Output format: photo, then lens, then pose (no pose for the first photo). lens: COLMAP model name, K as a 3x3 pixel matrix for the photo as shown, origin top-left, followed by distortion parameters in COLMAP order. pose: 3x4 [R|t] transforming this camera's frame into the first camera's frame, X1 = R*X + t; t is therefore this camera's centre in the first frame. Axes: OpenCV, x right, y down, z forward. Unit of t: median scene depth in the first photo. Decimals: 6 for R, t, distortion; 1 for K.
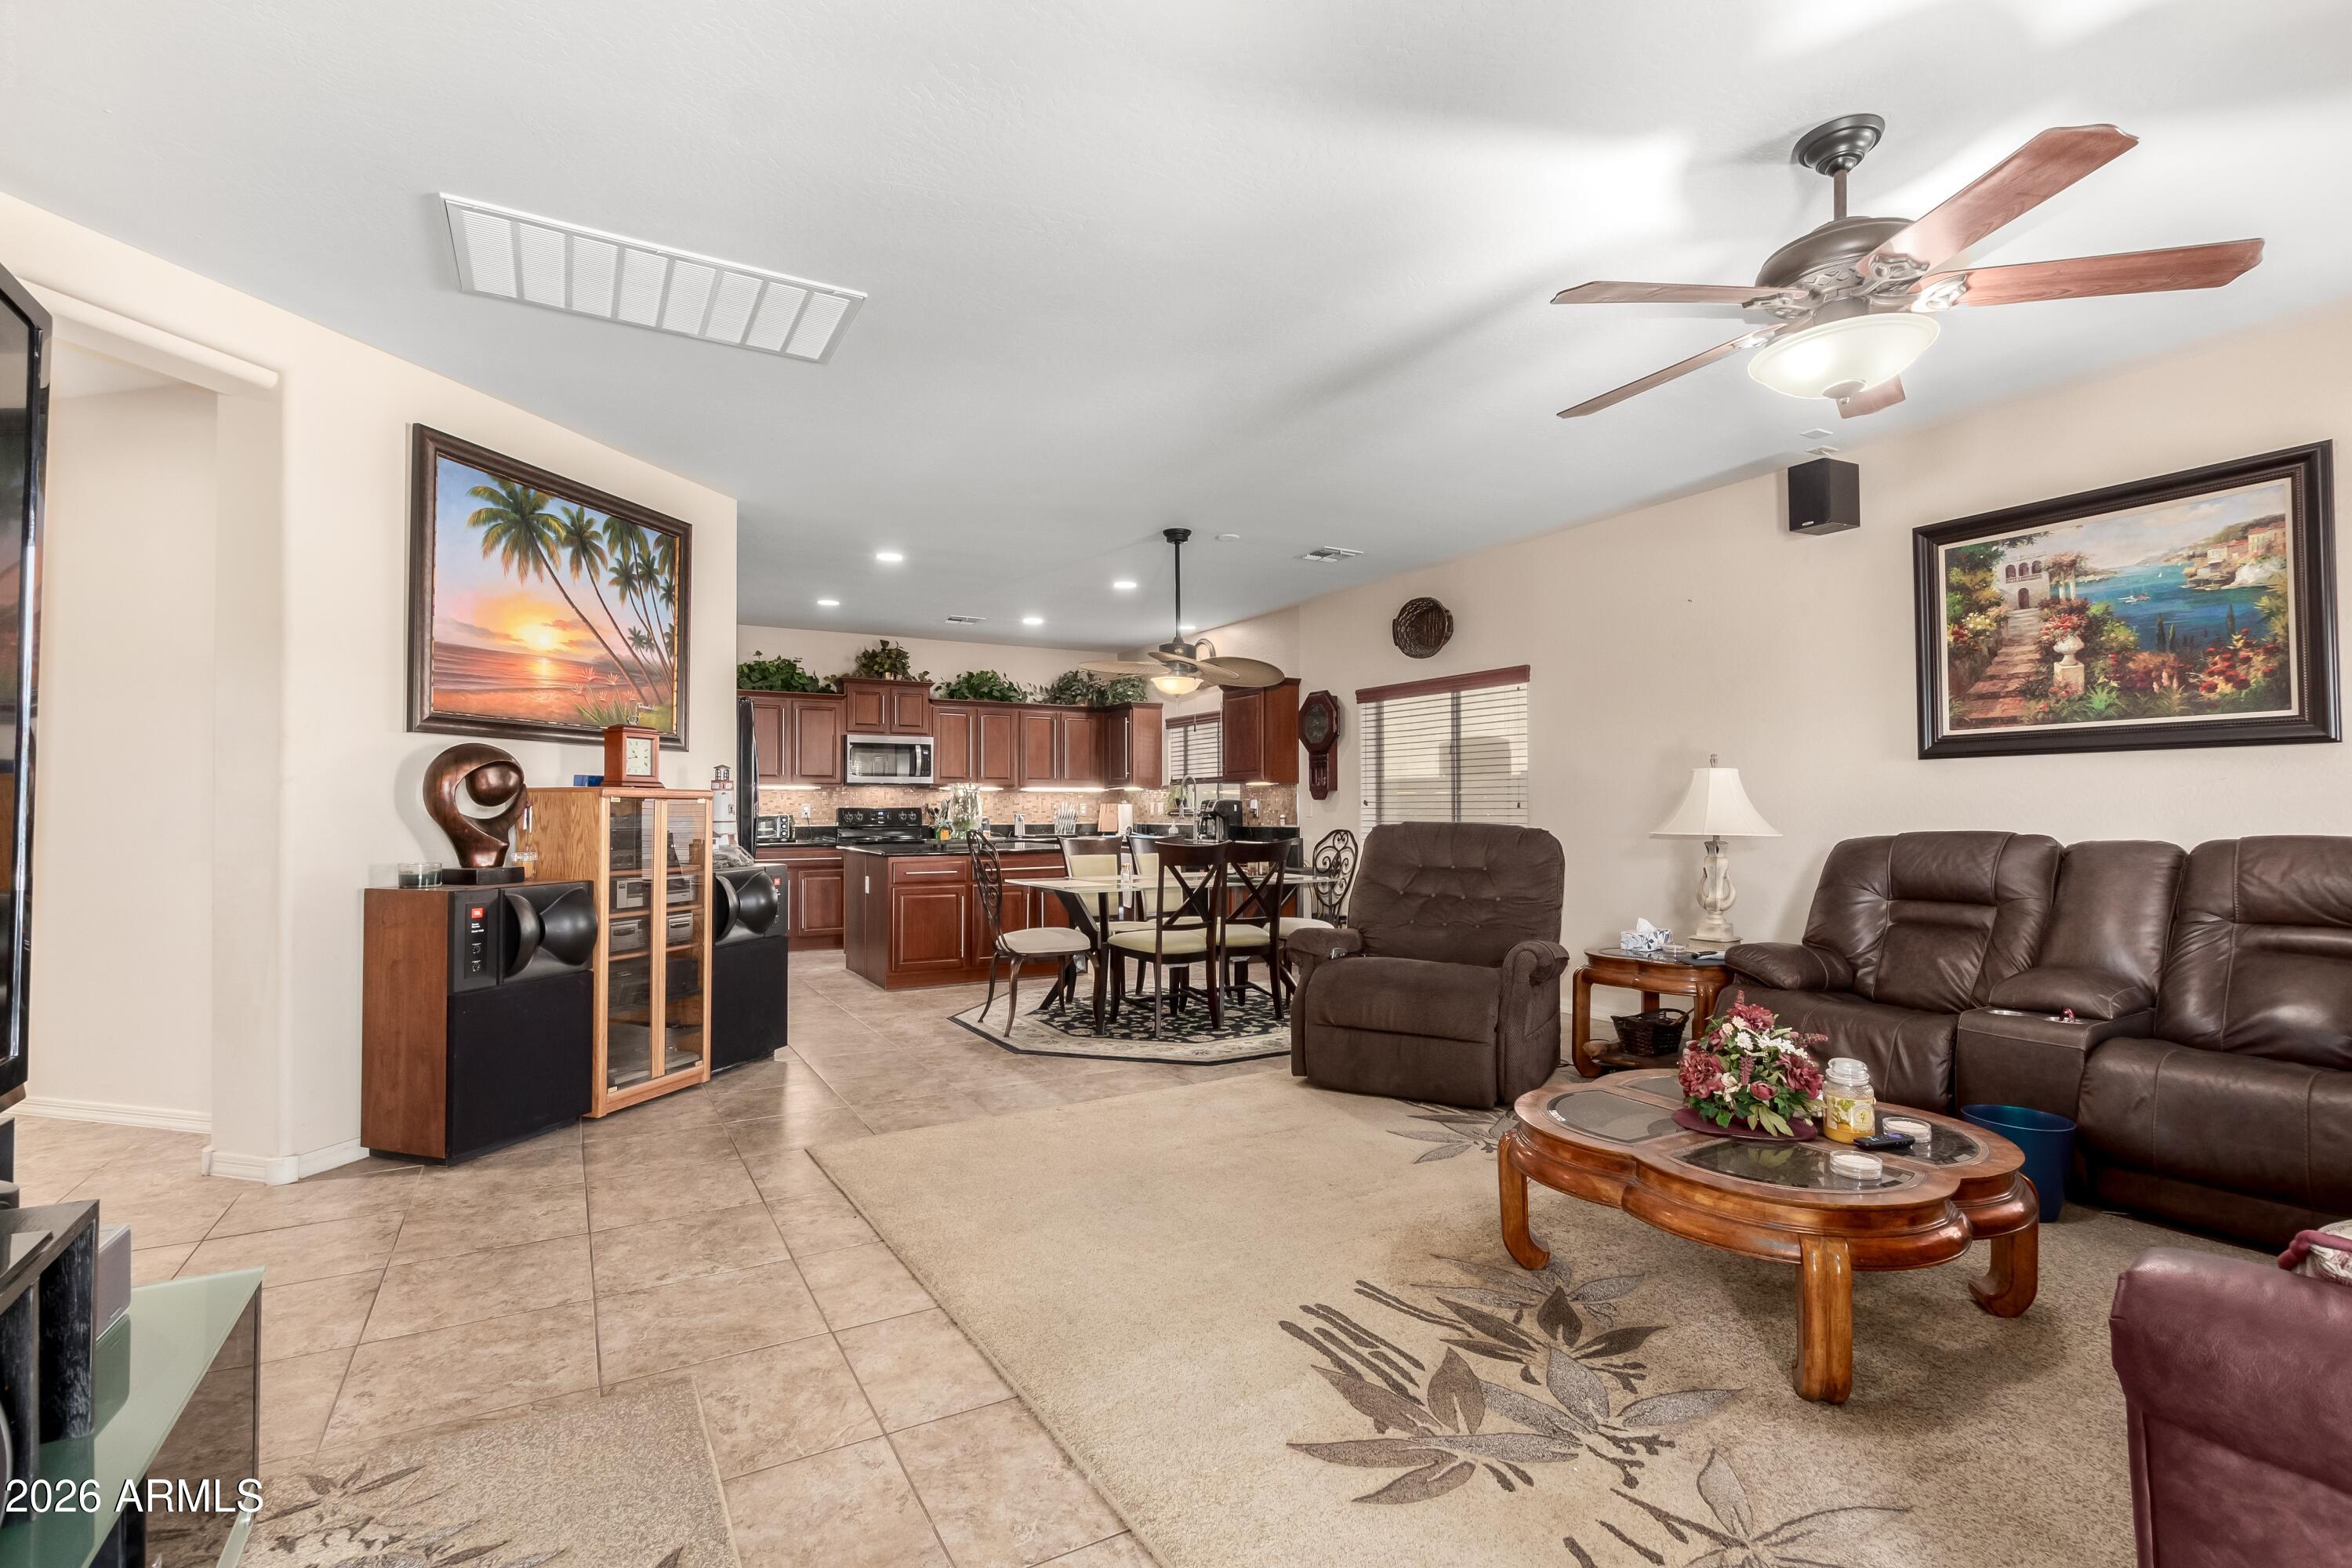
lens RADIAL K [[1066.8, 0, 1180.4], [0, 1066.8, 793.6], [0, 0, 1]] dist [0.001438, -0.000146]
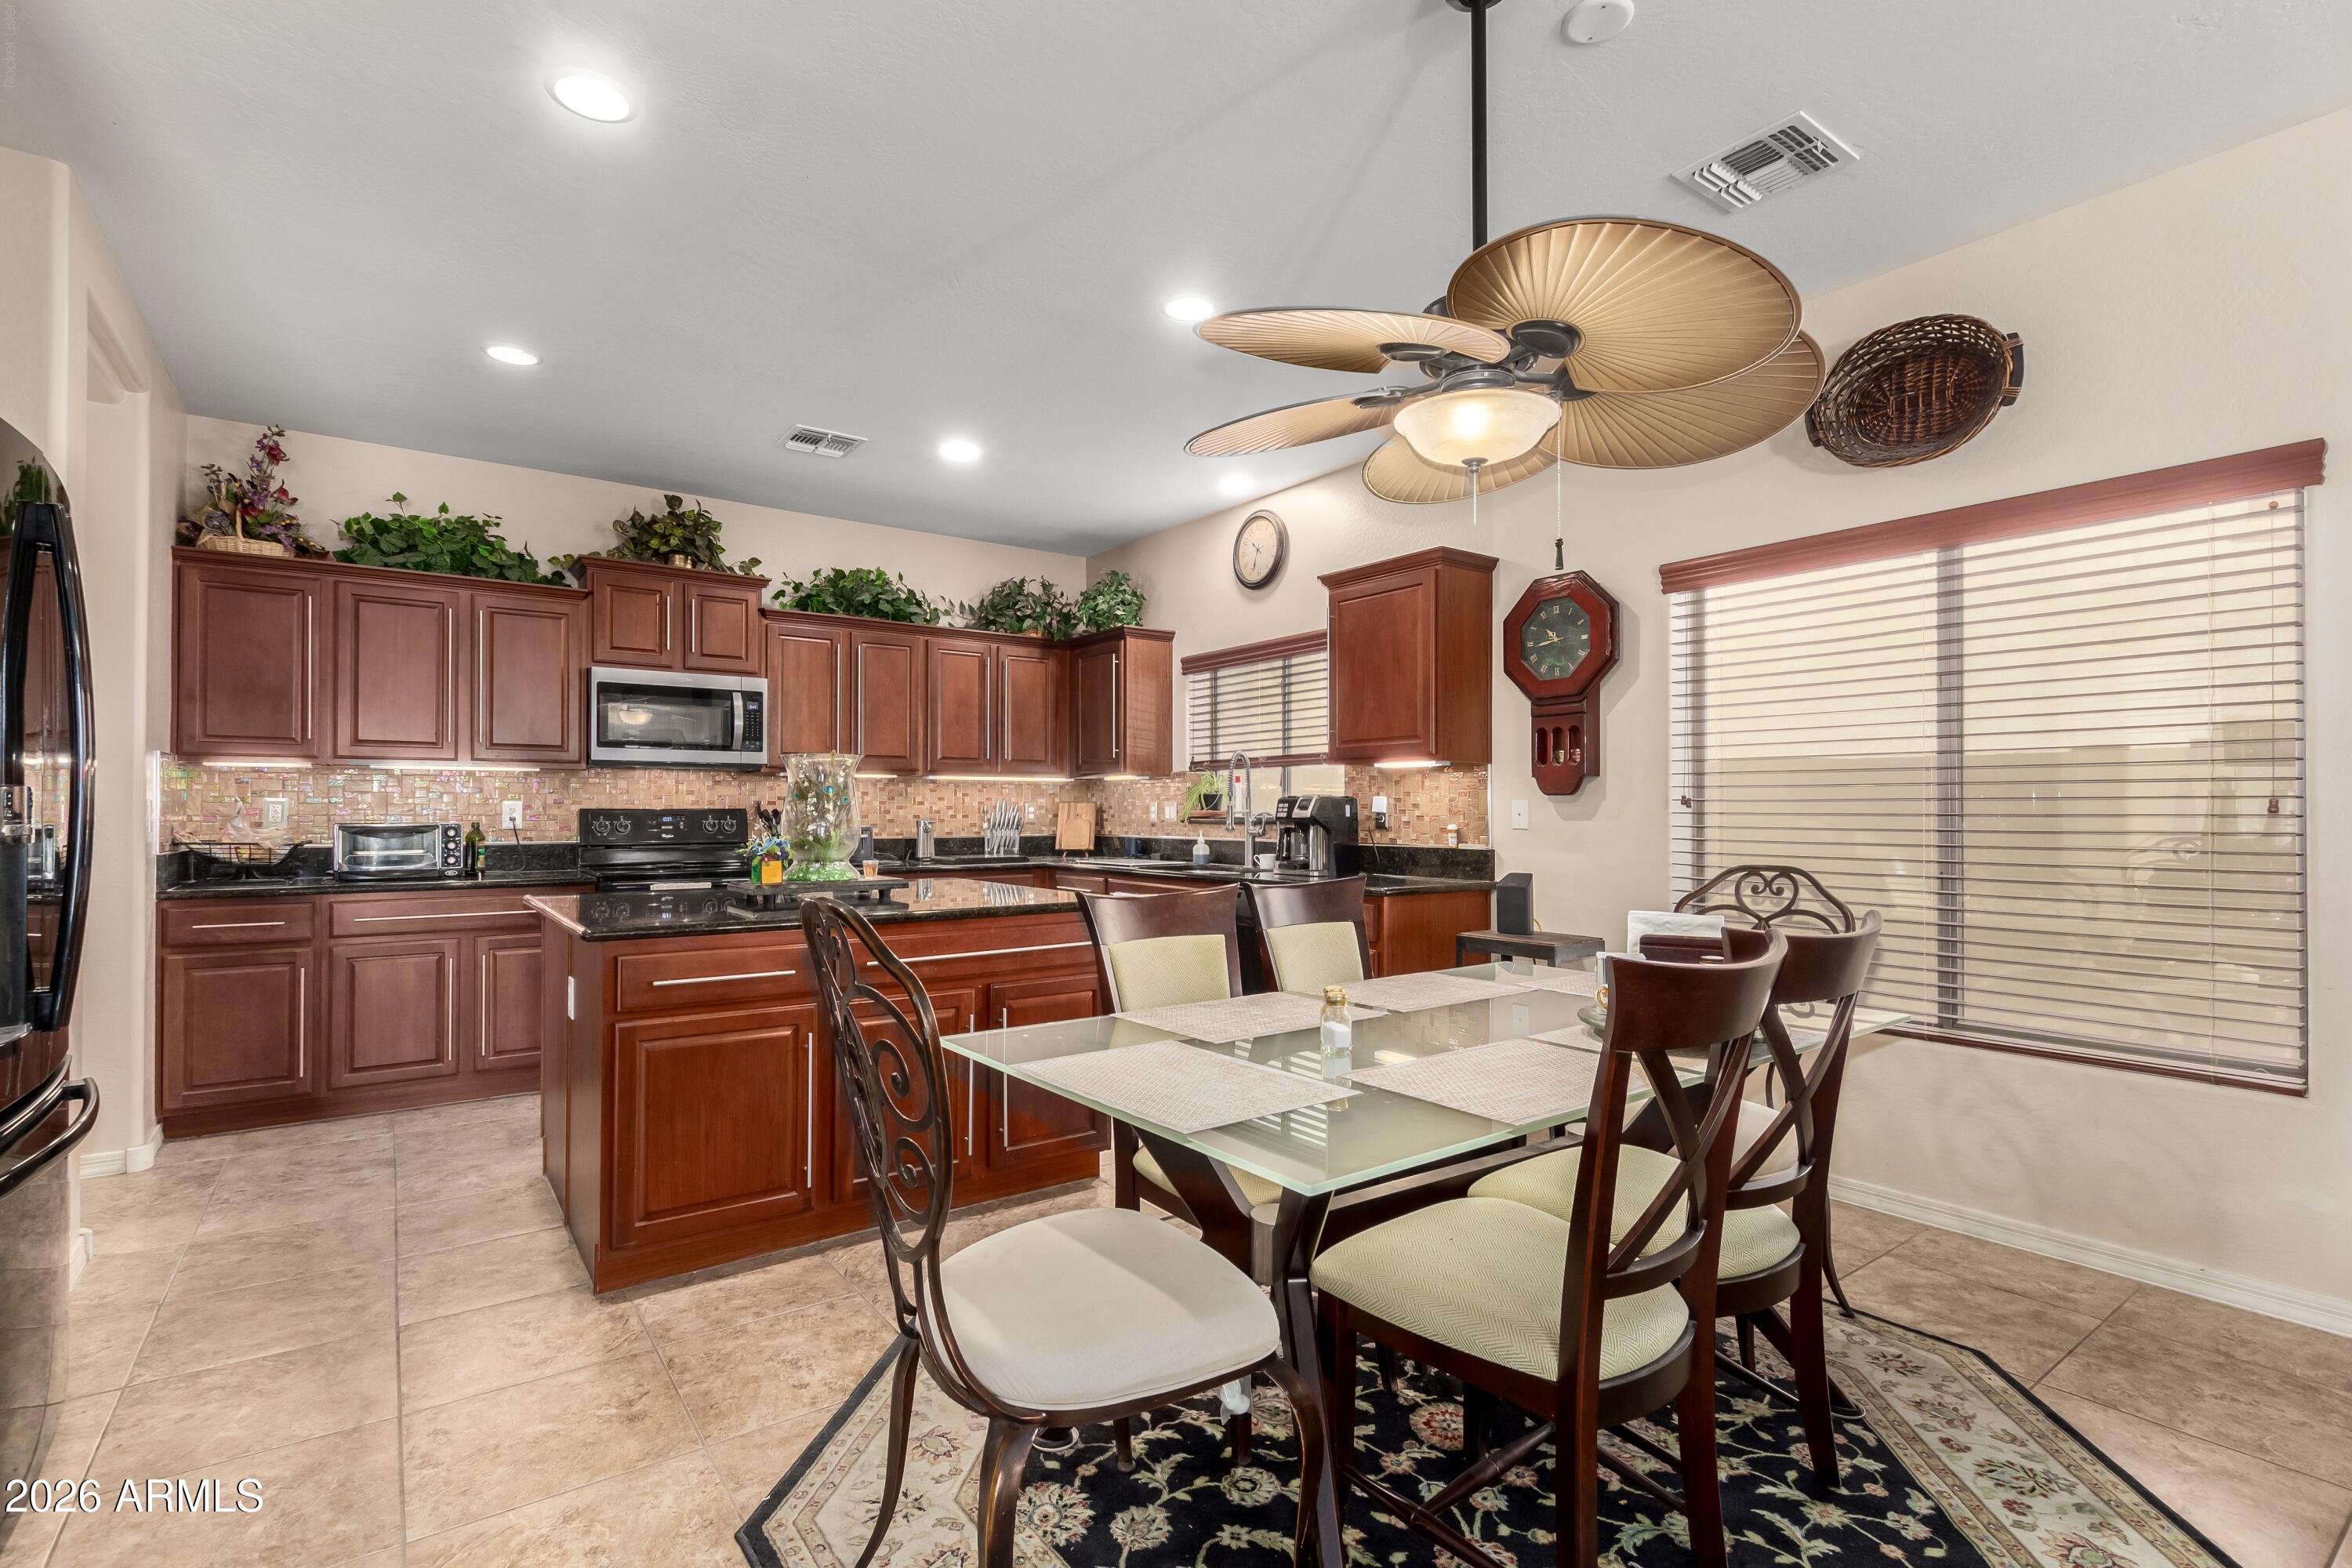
lens RADIAL K [[1101.8, 0, 1164.5], [0, 1101.8, 800.9], [0, 0, 1]] dist [0.023445, 0.000103]
pose [[0.996108, 0.003148, 0.088080, -0.080761], [-0.003588, 0.999982, 0.004837, 0.005815], [-0.088063, -0.005134, 0.996102, 0.426104]]
